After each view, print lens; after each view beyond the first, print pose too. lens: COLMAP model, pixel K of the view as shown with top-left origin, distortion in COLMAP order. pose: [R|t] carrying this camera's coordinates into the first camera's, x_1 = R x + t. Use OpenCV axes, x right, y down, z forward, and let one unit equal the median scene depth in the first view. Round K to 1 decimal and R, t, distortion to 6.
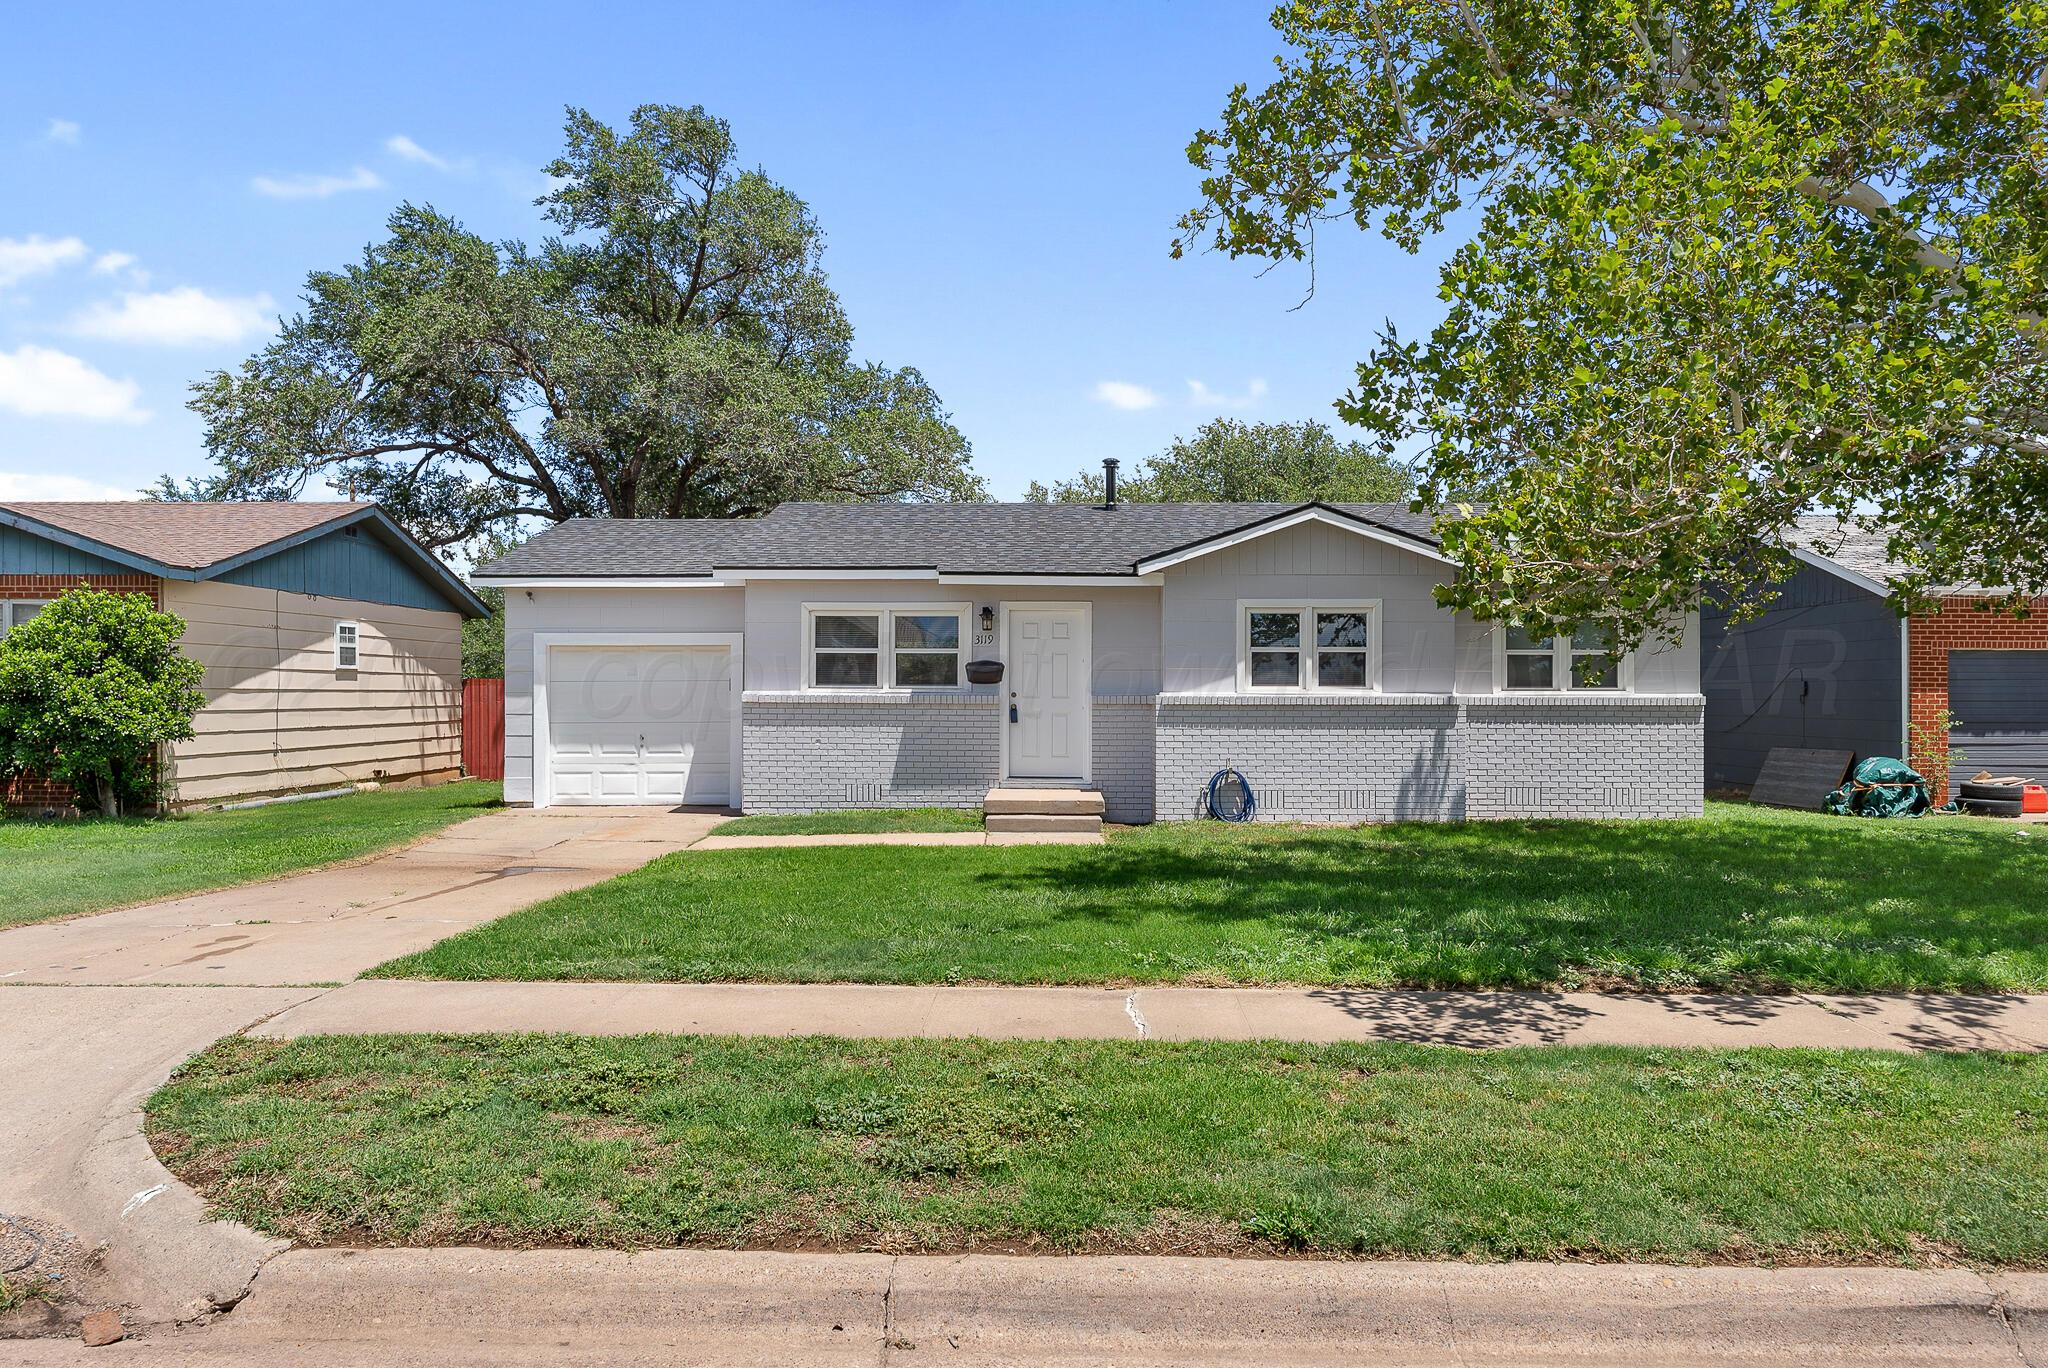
lens RADIAL K [[1346.1, 0, 1015.5], [0, 1346.1, 697.5], [0, 0, 1]] dist [-0.025005, -0.000823]
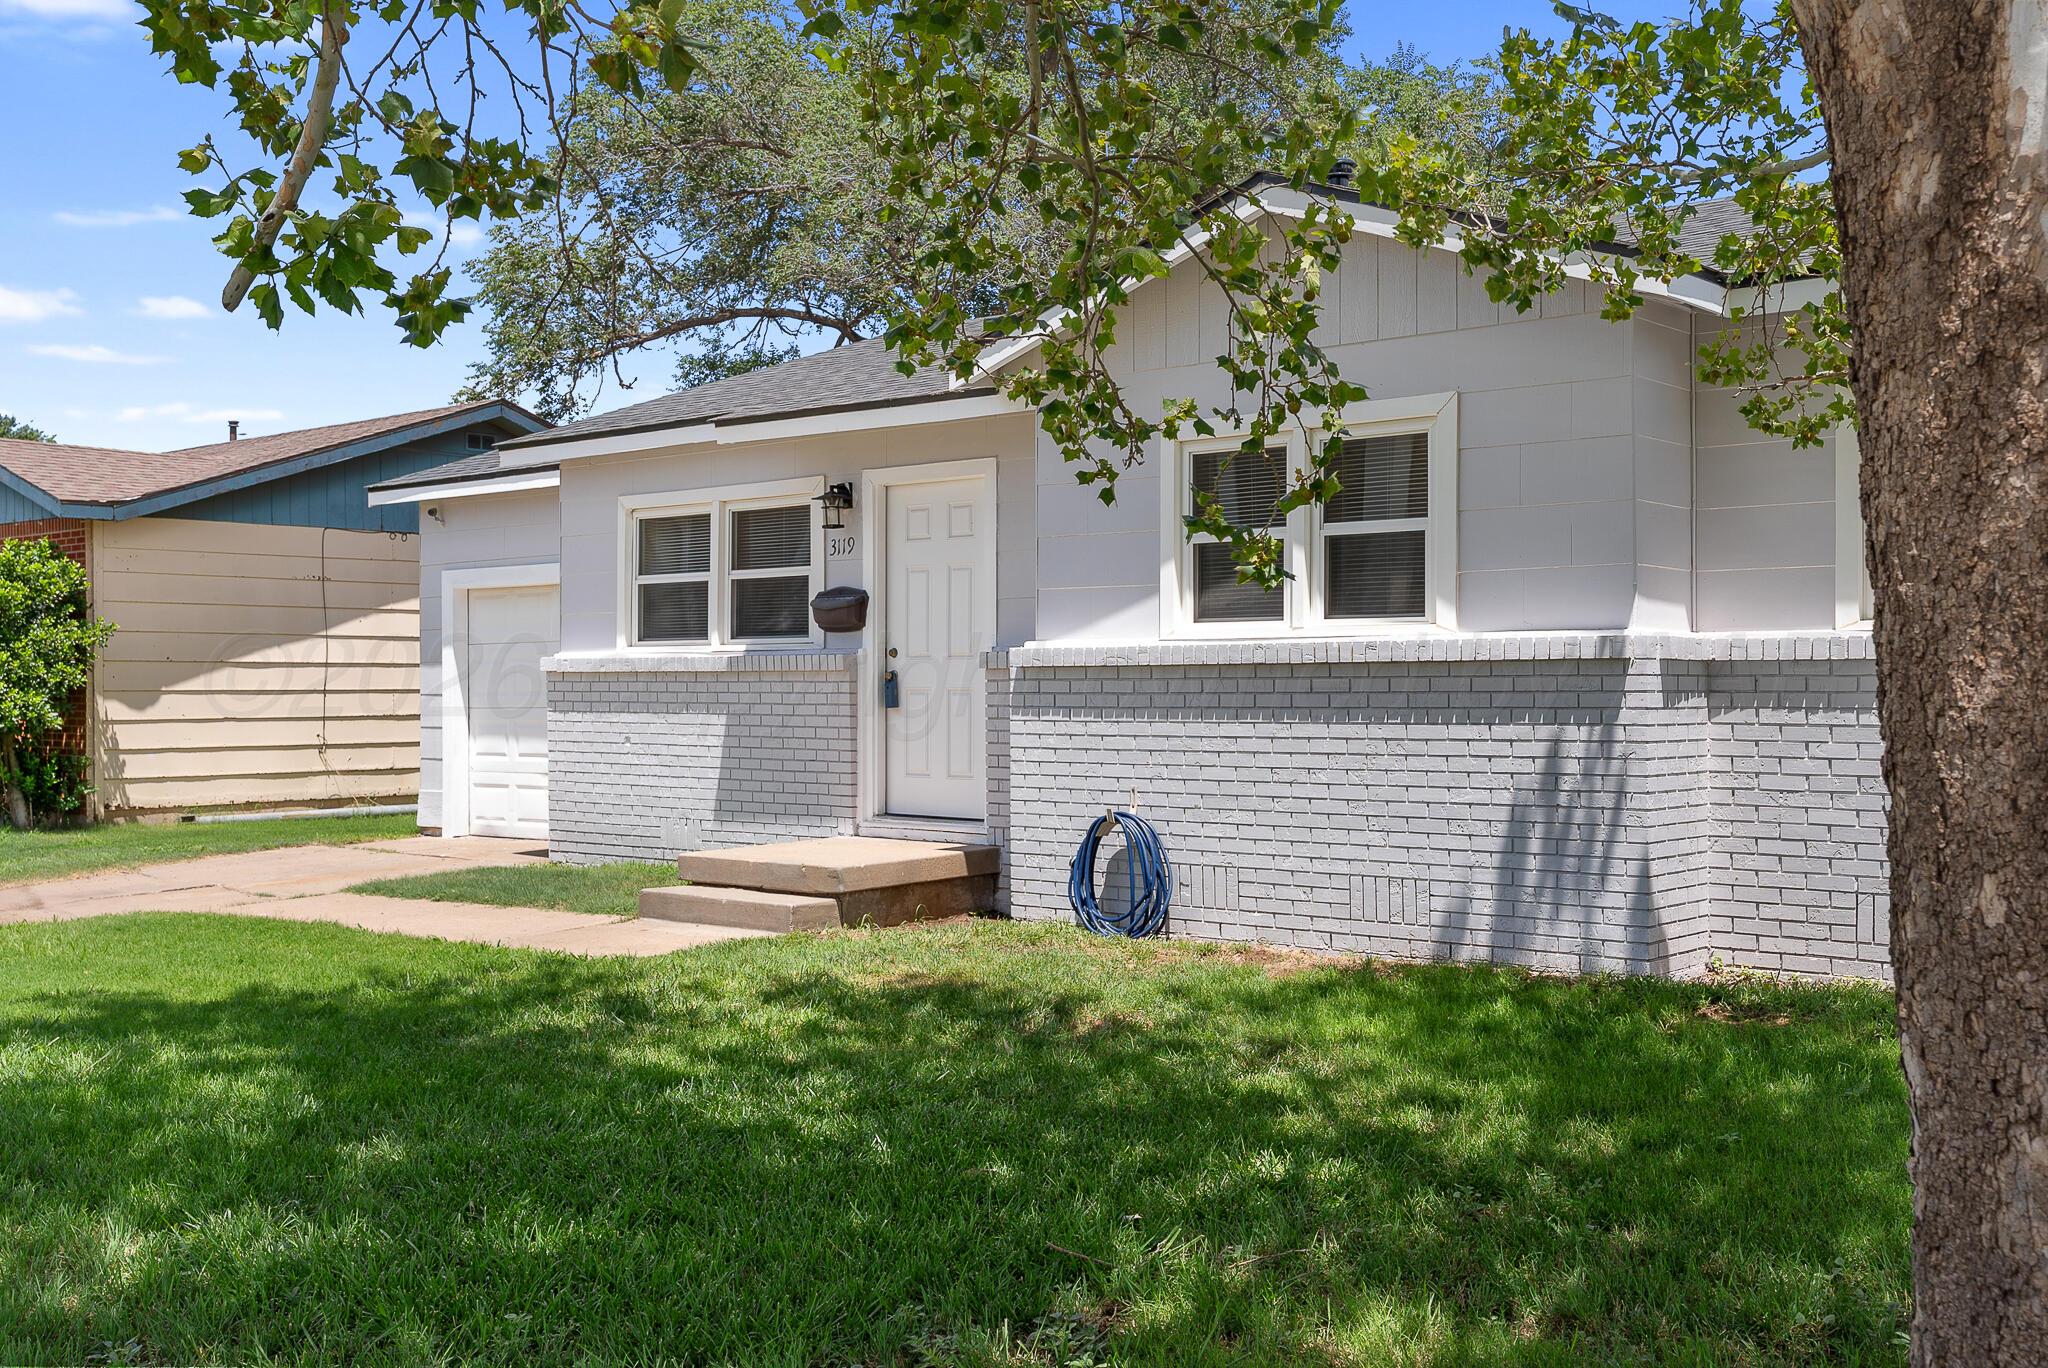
lens RADIAL K [[2053.2, 0, 1019.3], [0, 2053.2, 680.6], [0, 0, 1]] dist [-0.031132, 0.000000]
pose [[0.768206, -0.006502, -0.640170, 0.526409], [0.004824, 0.999979, -0.004368, 0.012149], [0.640185, 0.000268, 0.768221, 0.432001]]
